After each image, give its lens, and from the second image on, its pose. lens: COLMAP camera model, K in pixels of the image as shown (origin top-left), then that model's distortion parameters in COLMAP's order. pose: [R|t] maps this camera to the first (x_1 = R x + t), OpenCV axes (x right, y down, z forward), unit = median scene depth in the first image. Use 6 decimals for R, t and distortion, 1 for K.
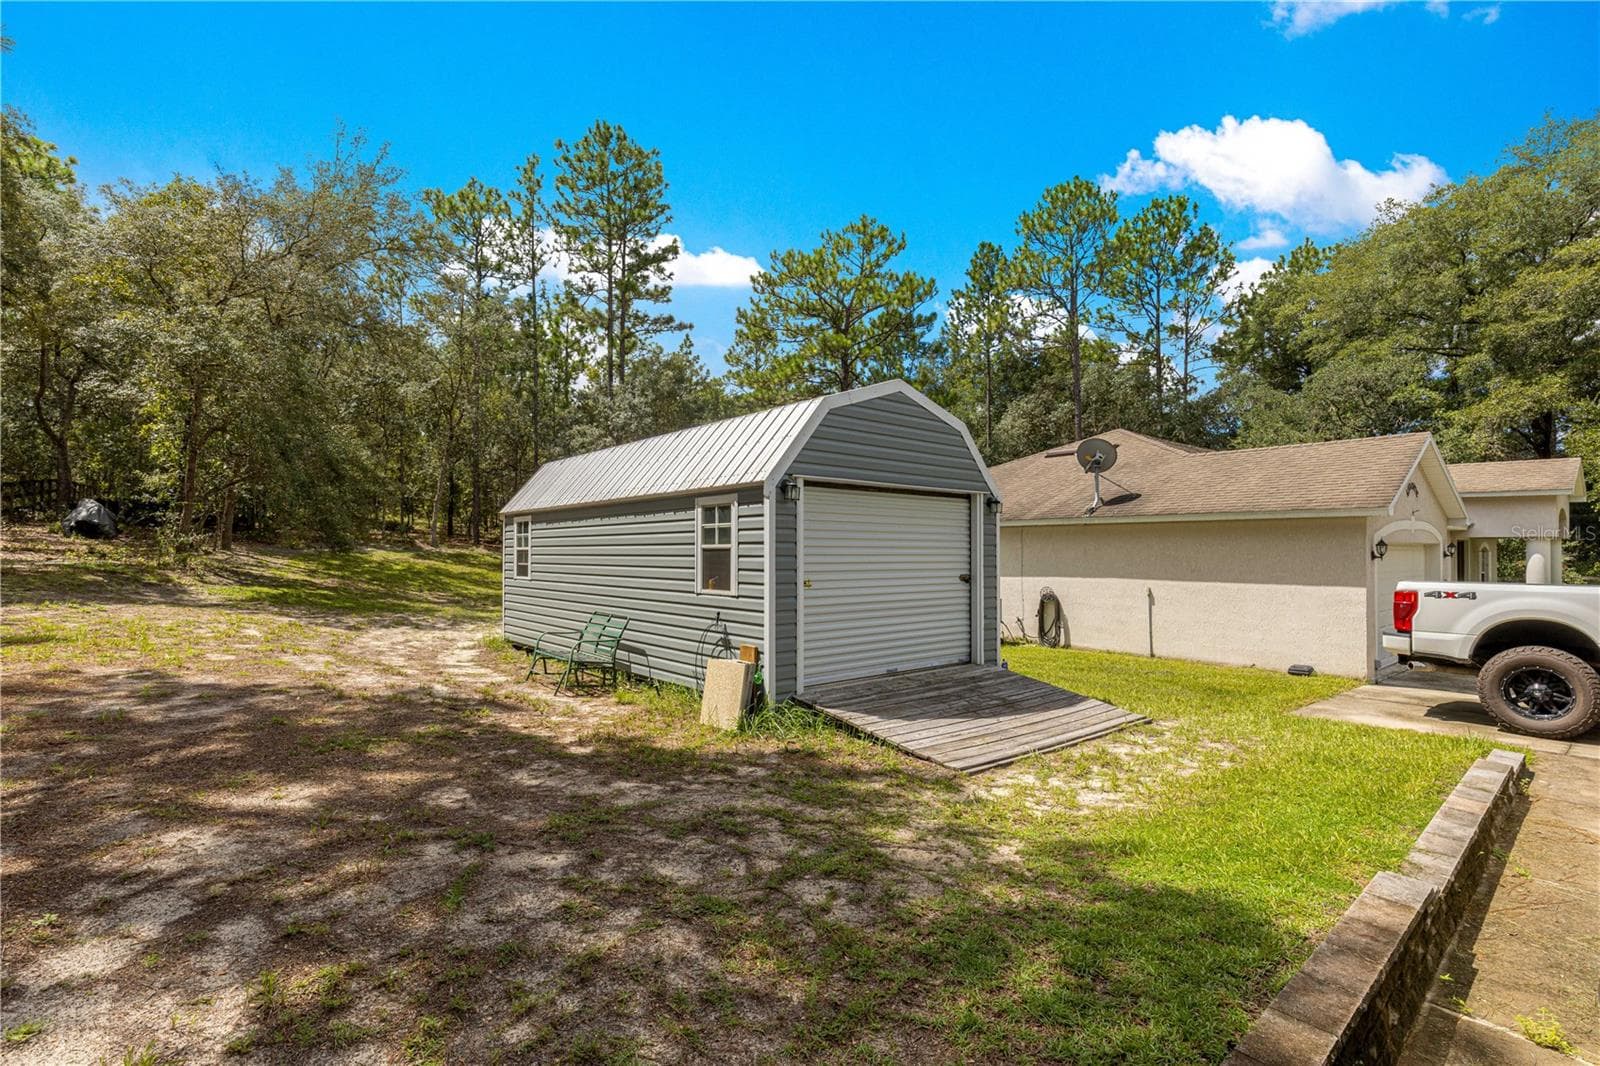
lens RADIAL K [[729.1, 0, 804.0], [0, 729.1, 547.6], [0, 0, 1]] dist [-0.006219, -0.000632]
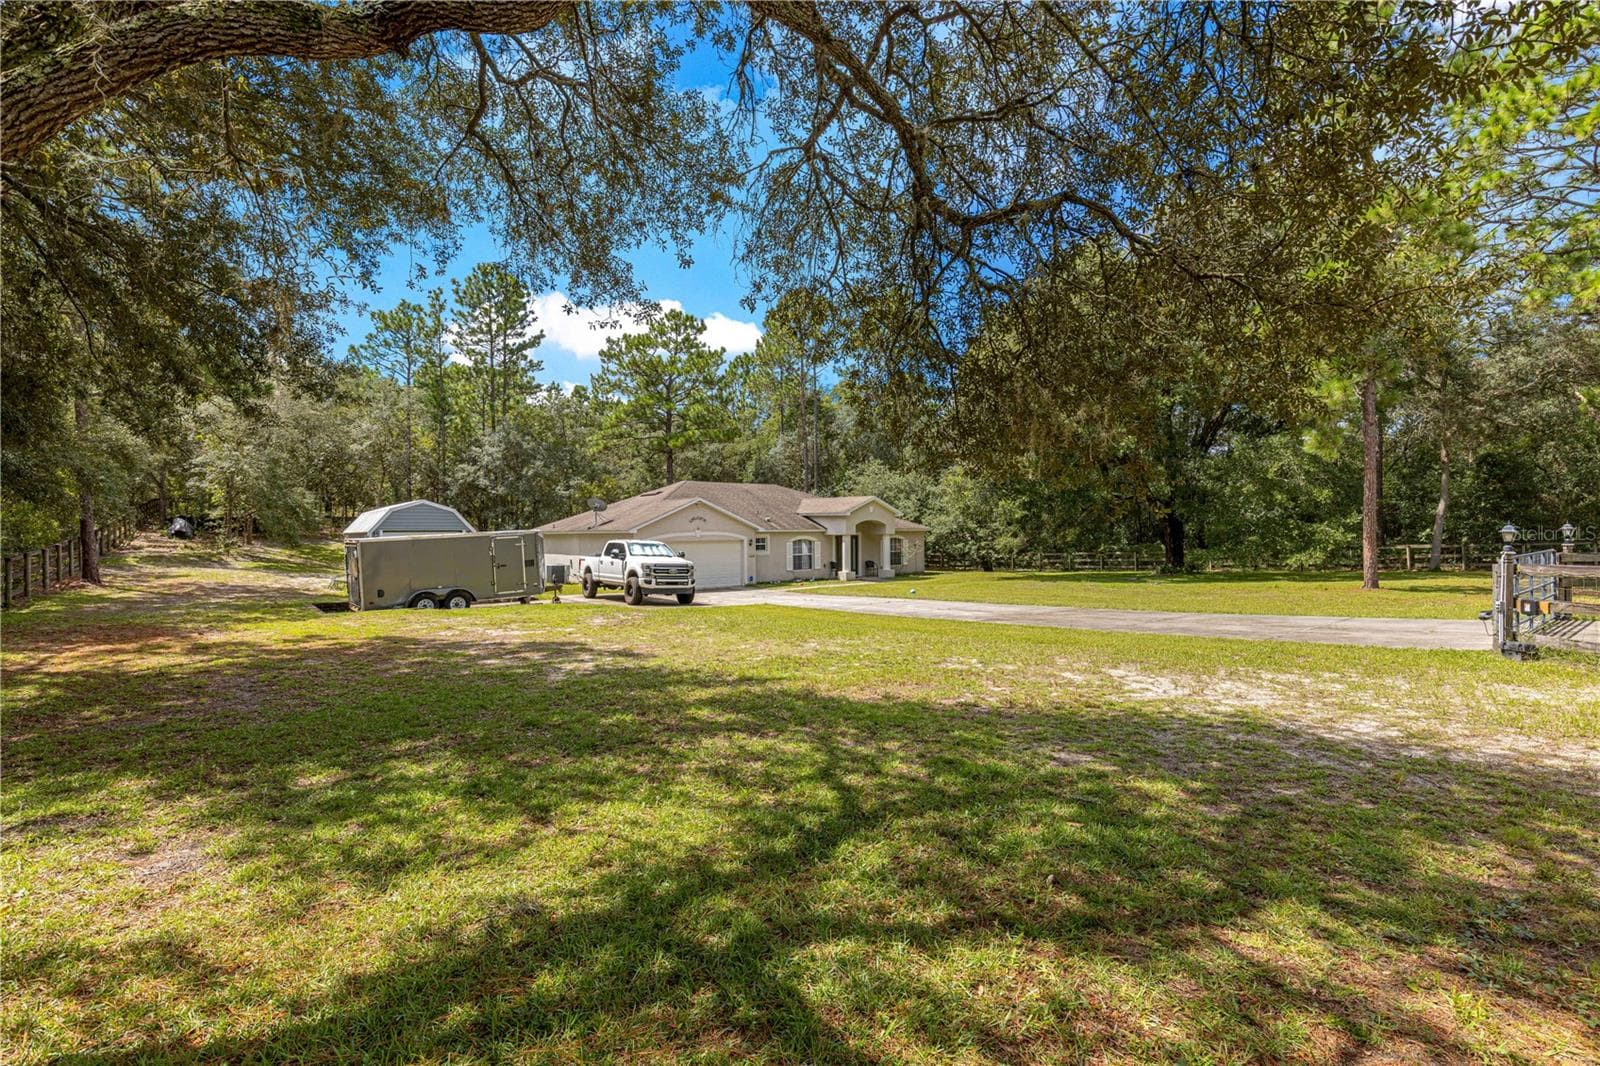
lens RADIAL K [[729.1, 0, 790.8], [0, 729.1, 532.0], [0, 0, 1]] dist [-0.006219, -0.000632]
pose [[0.998857, -0.009706, -0.046811, 0.893678], [0.009981, 0.999934, 0.005646, -0.032031], [0.046753, -0.006107, 0.998888, -1.049315]]
